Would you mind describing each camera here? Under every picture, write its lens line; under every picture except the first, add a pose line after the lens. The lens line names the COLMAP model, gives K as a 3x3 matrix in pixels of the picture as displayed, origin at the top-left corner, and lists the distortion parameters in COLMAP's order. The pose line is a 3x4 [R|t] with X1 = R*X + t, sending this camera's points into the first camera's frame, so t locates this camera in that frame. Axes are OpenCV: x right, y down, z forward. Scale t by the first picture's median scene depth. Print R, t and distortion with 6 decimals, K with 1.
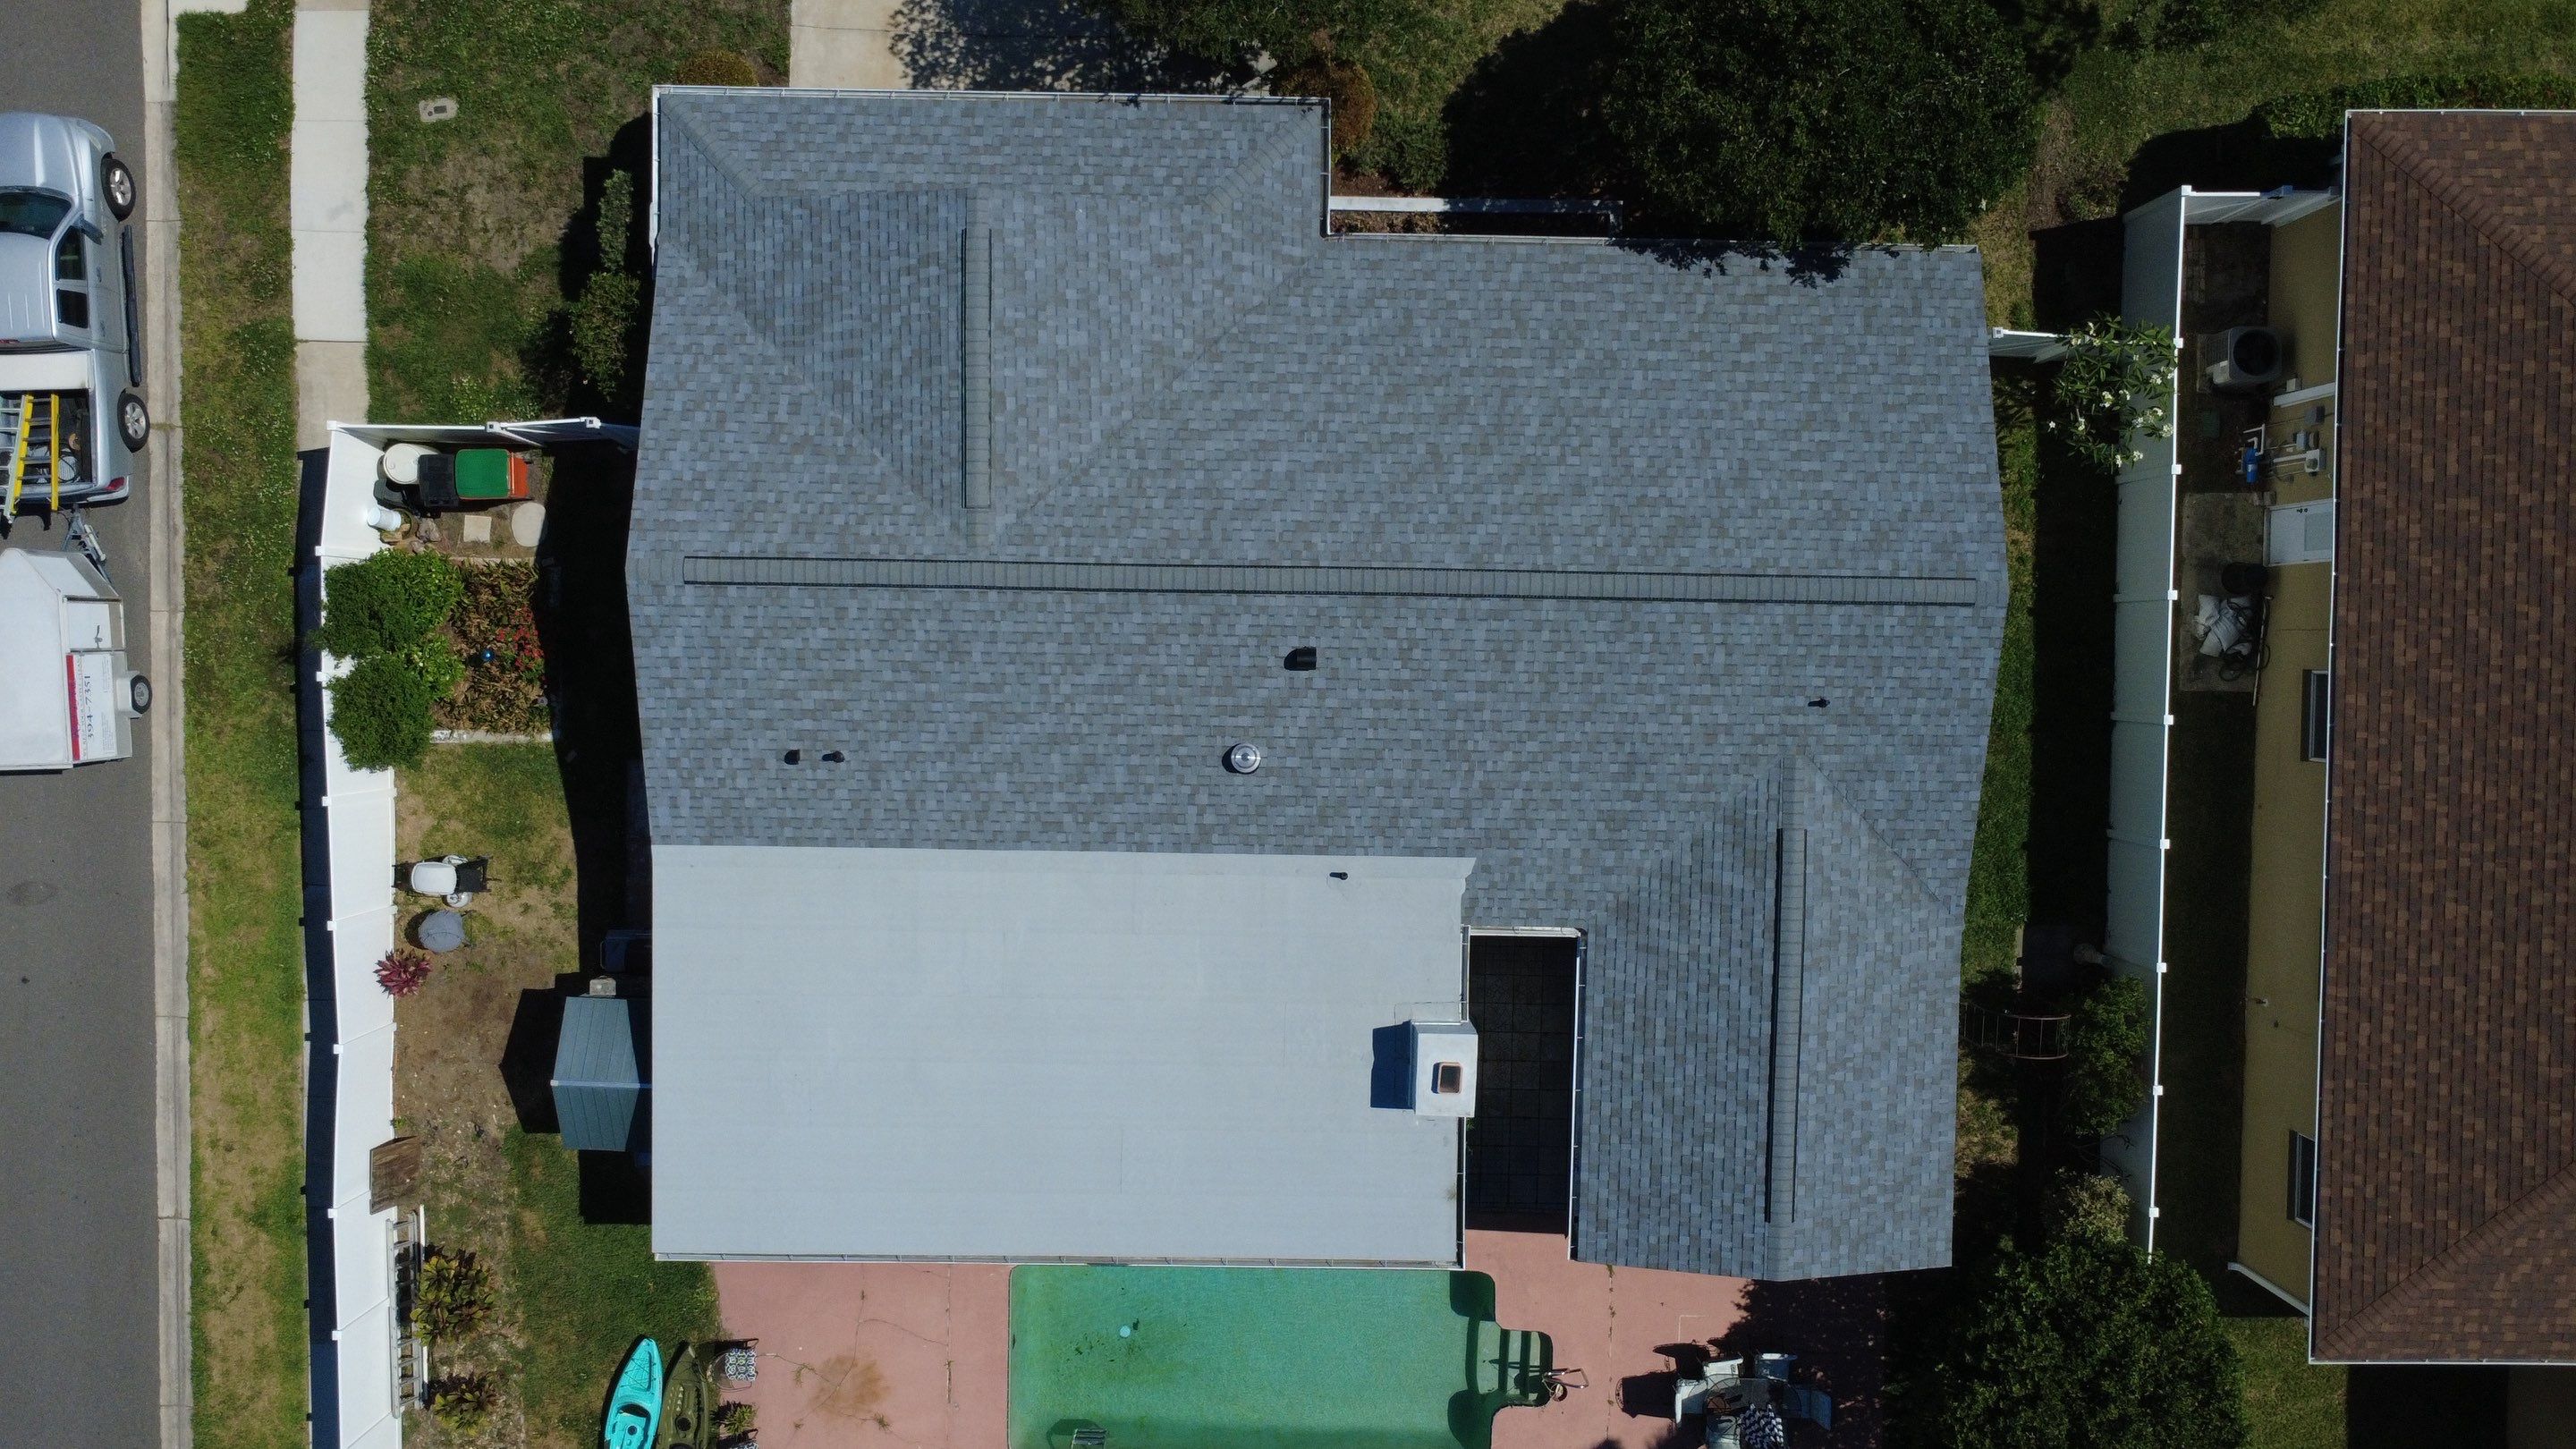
lens RADIAL K [[1878.1, 0, 1285.8], [0, 1878.1, 718.4], [0, 0, 1]] dist [-0.000508, 0.006297]
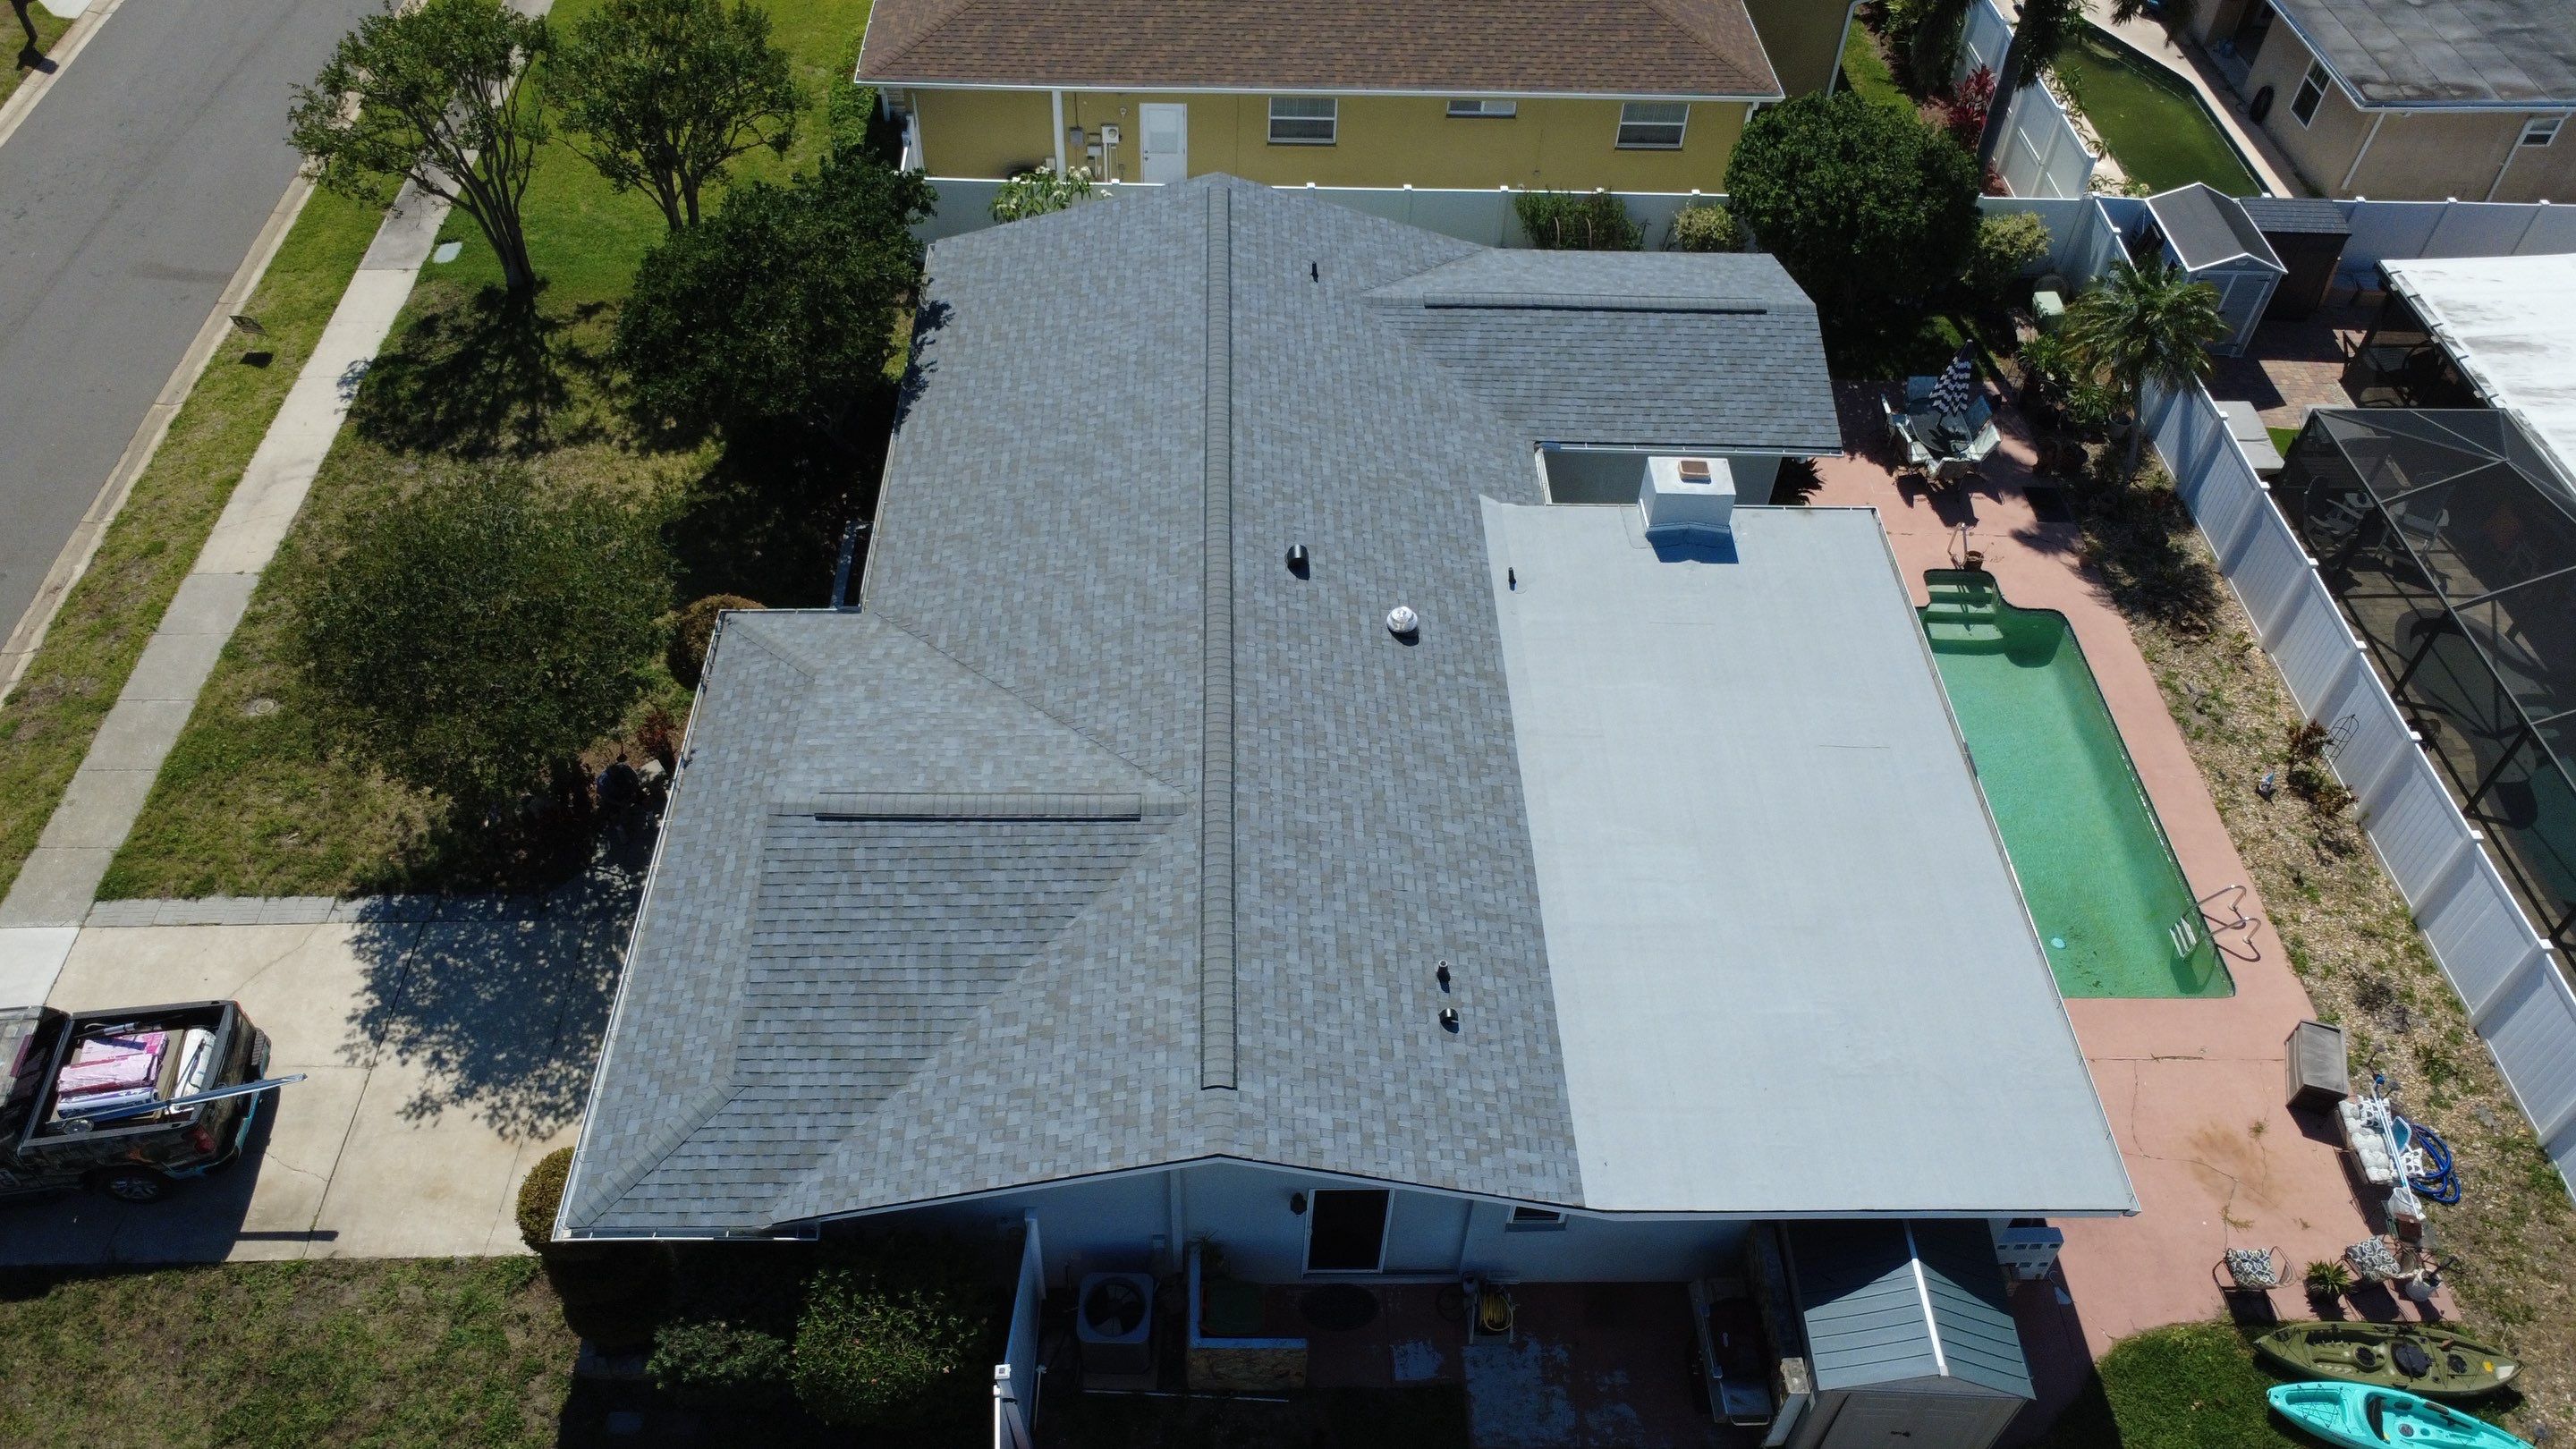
lens RADIAL K [[1878.1, 0, 1283.9], [0, 1878.1, 715.1], [0, 0, 1]] dist [-0.000508, 0.006297]
pose [[-0.039969, -0.730994, 0.681212, -0.681304], [0.999198, -0.031004, 0.025356, -0.062915], [0.002585, 0.681679, 0.731647, 0.319013]]
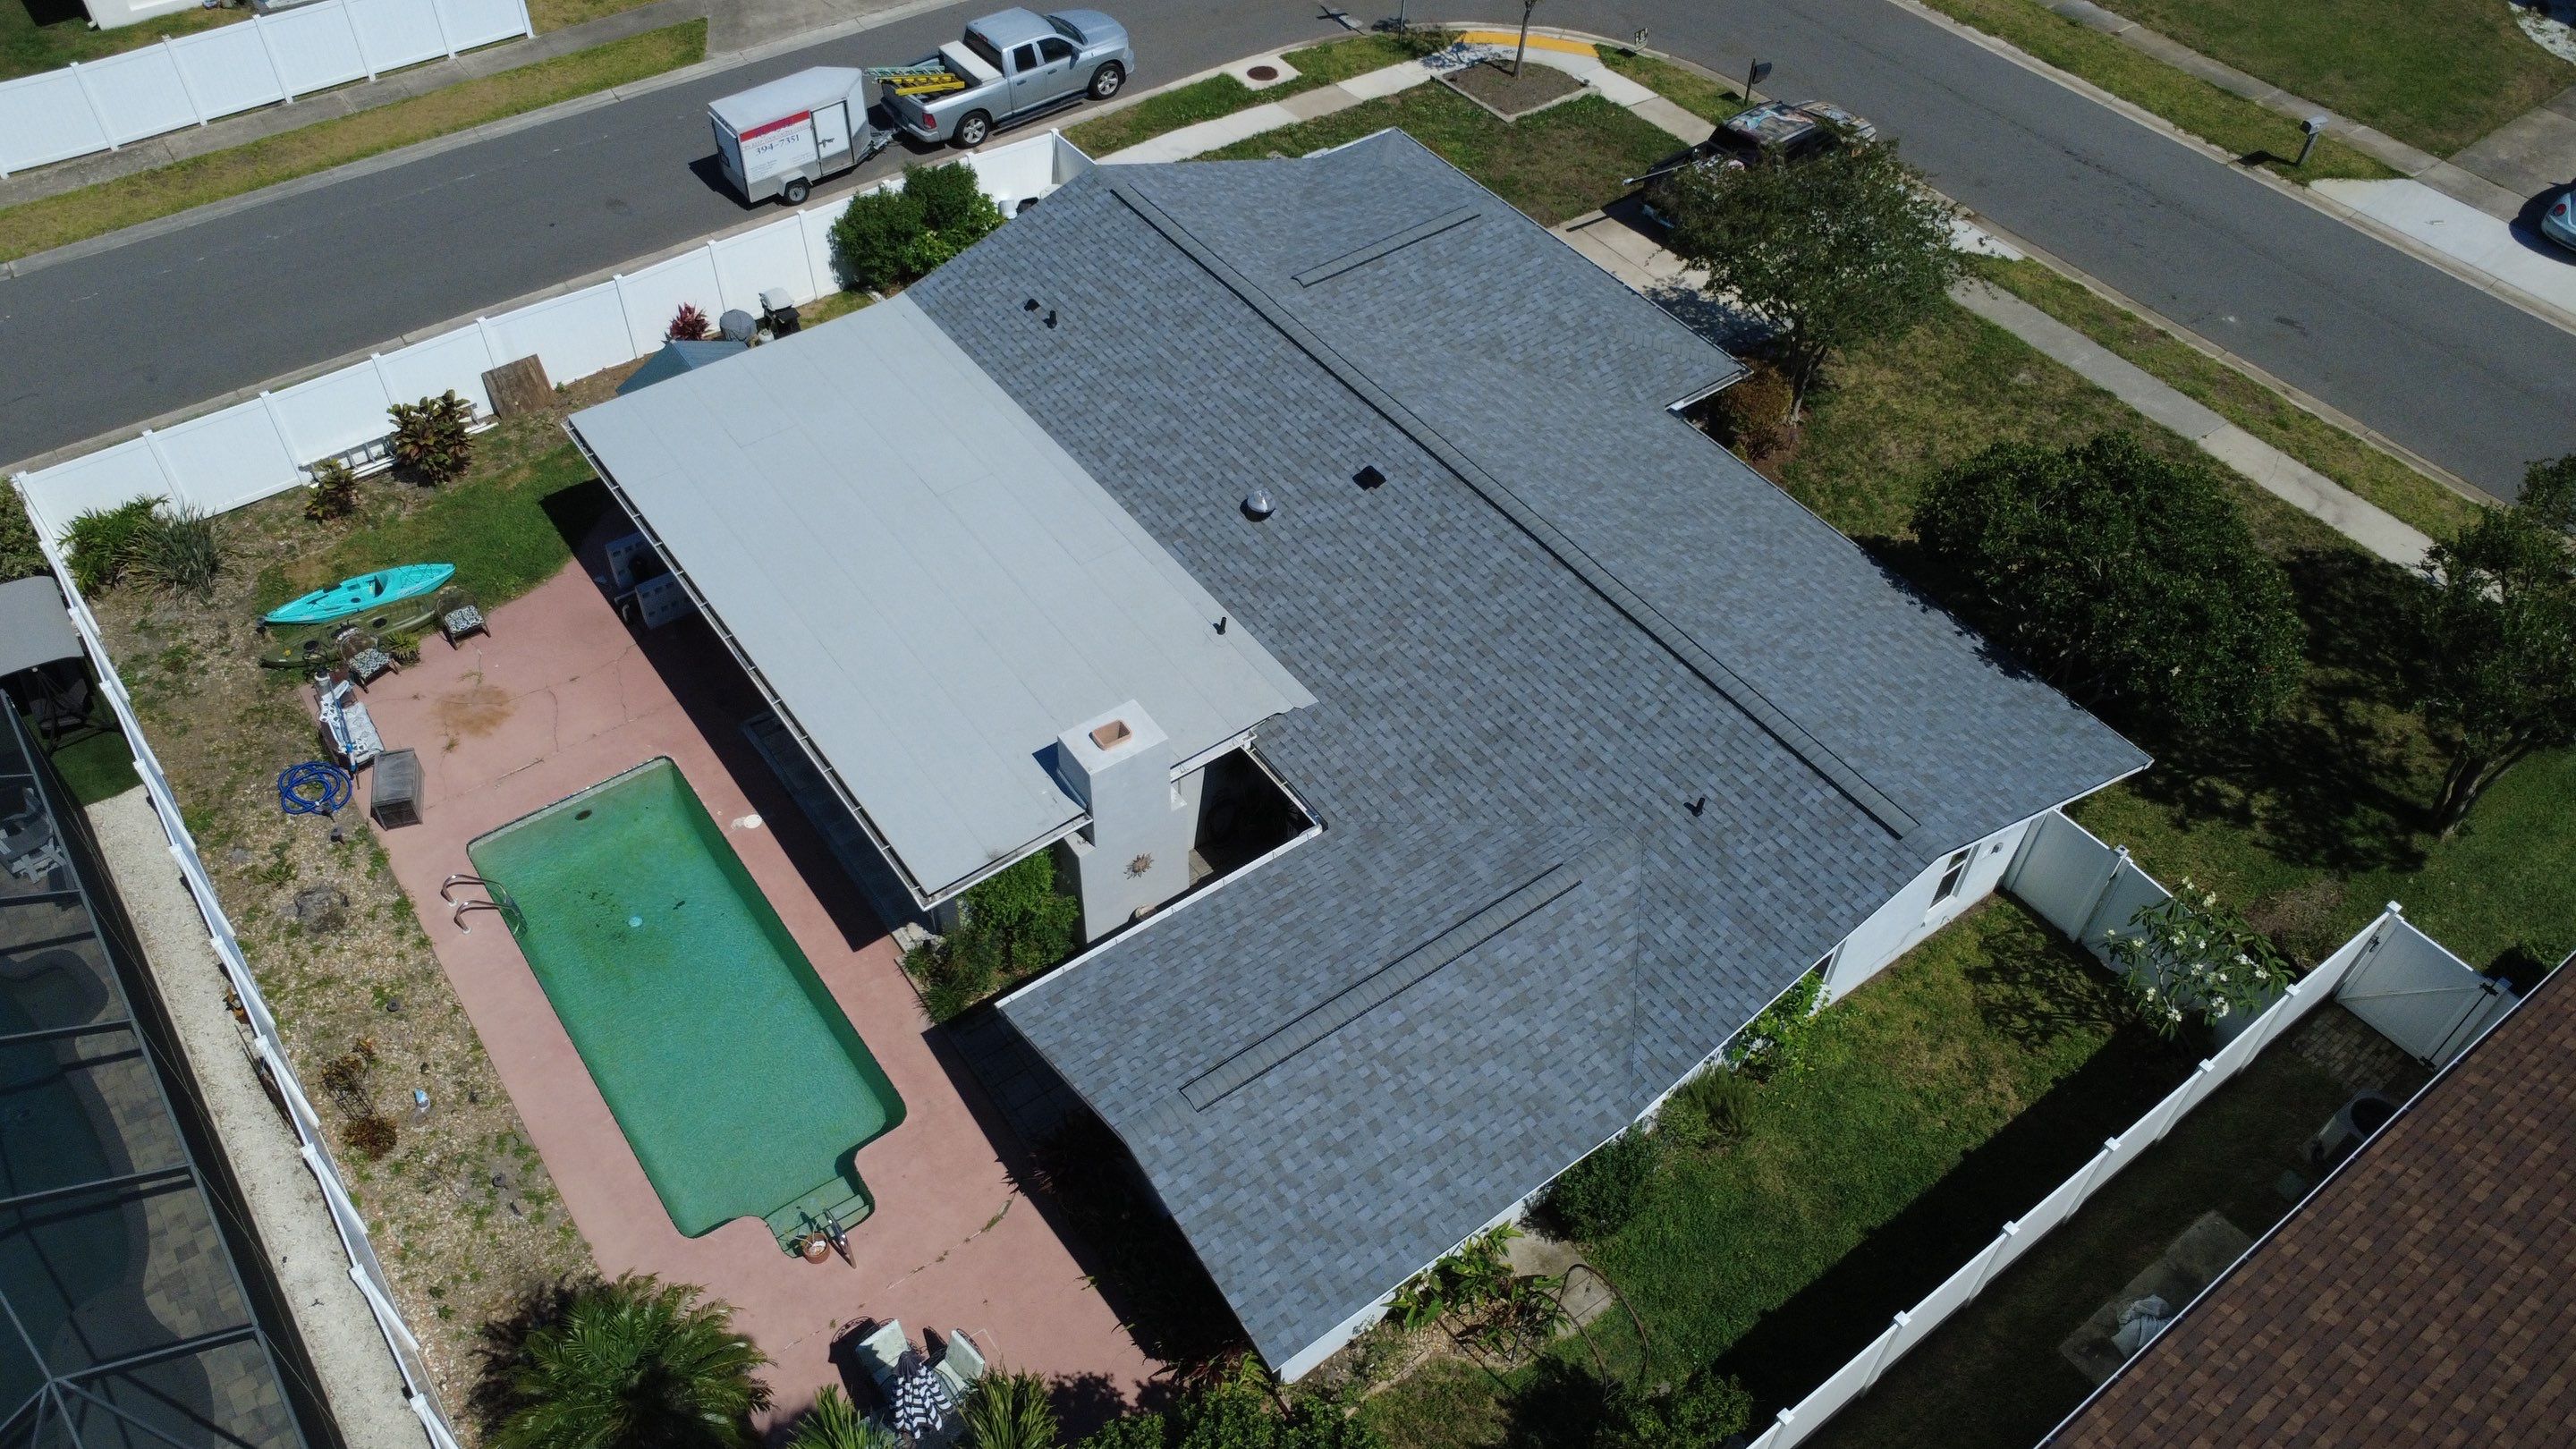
lens RADIAL K [[1878.1, 0, 1287.4], [0, 1878.1, 725.4], [0, 0, 1]] dist [-0.000508, 0.006297]
pose [[0.603628, 0.581169, -0.545781, 0.605492], [-0.795933, 0.399713, -0.454664, 0.513574], [-0.046081, 0.708853, 0.703849, 0.339742]]
